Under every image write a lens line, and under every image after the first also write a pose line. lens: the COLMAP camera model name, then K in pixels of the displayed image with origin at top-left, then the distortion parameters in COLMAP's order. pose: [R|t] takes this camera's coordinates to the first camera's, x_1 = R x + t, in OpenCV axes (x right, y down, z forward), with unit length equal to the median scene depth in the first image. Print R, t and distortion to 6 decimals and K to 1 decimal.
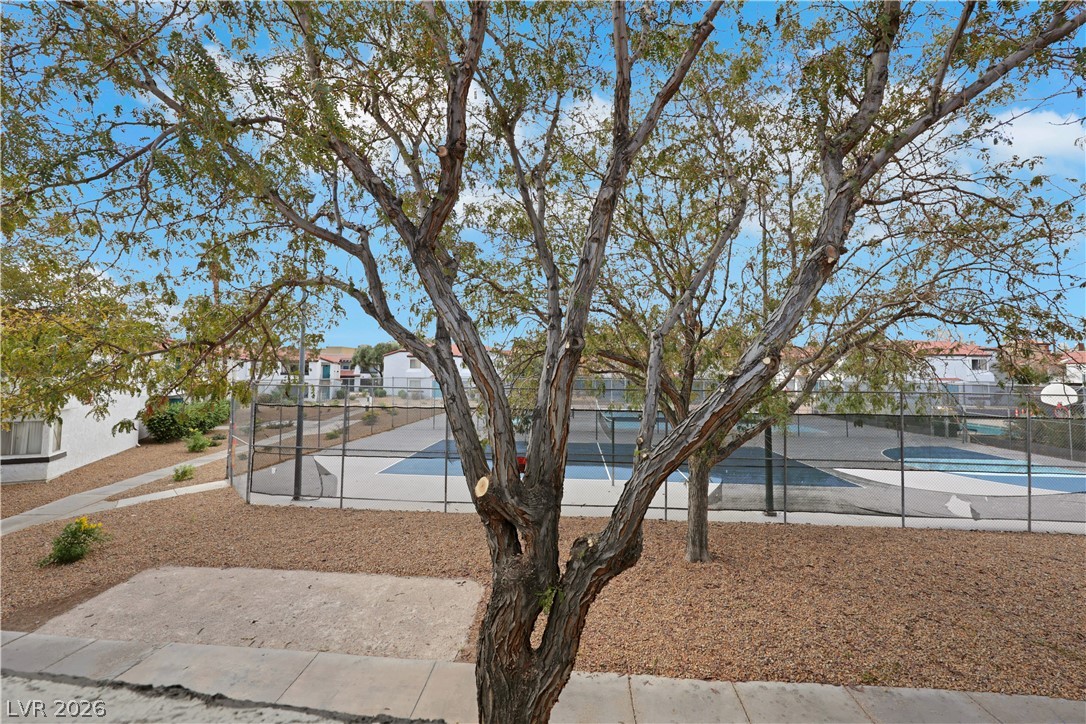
lens RADIAL K [[448.4, 0, 511.9], [0, 448.4, 332.8], [0, 0, 1]] dist [-0.001023, 0.000659]
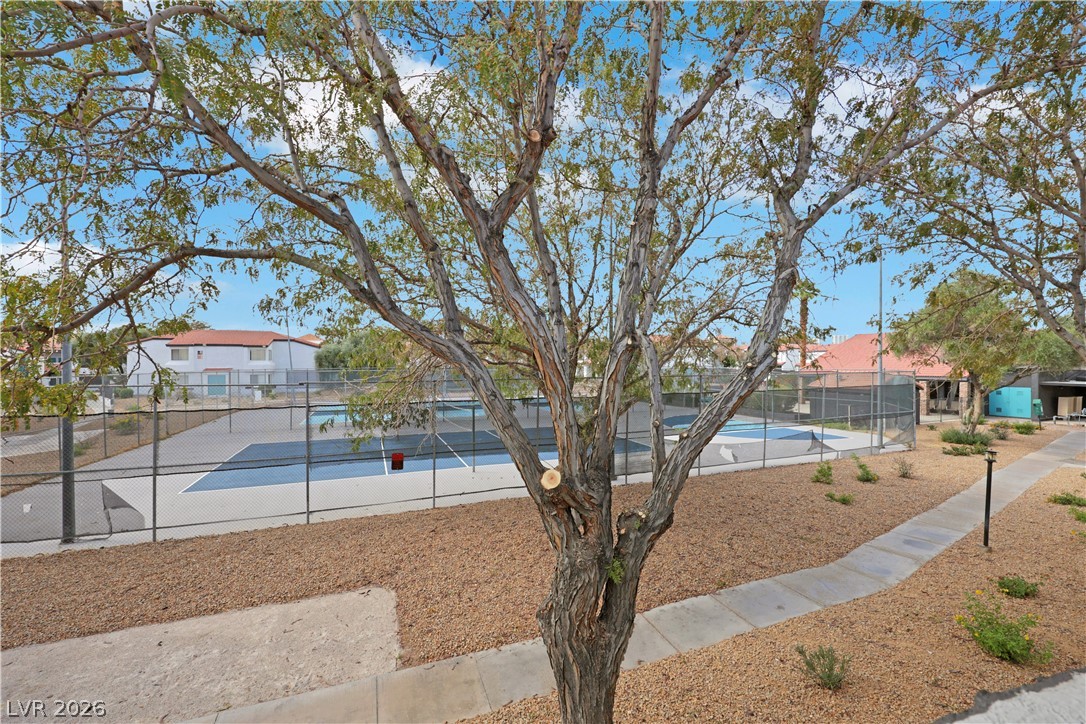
lens RADIAL K [[448.4, 0, 539.2], [0, 448.4, 350.8], [0, 0, 1]] dist [-0.001023, 0.000659]
pose [[0.896847, -0.001354, 0.442340, -0.194108], [-0.025956, 0.998111, 0.055680, -0.001462], [-0.441580, -0.061418, 0.895118, 0.041401]]
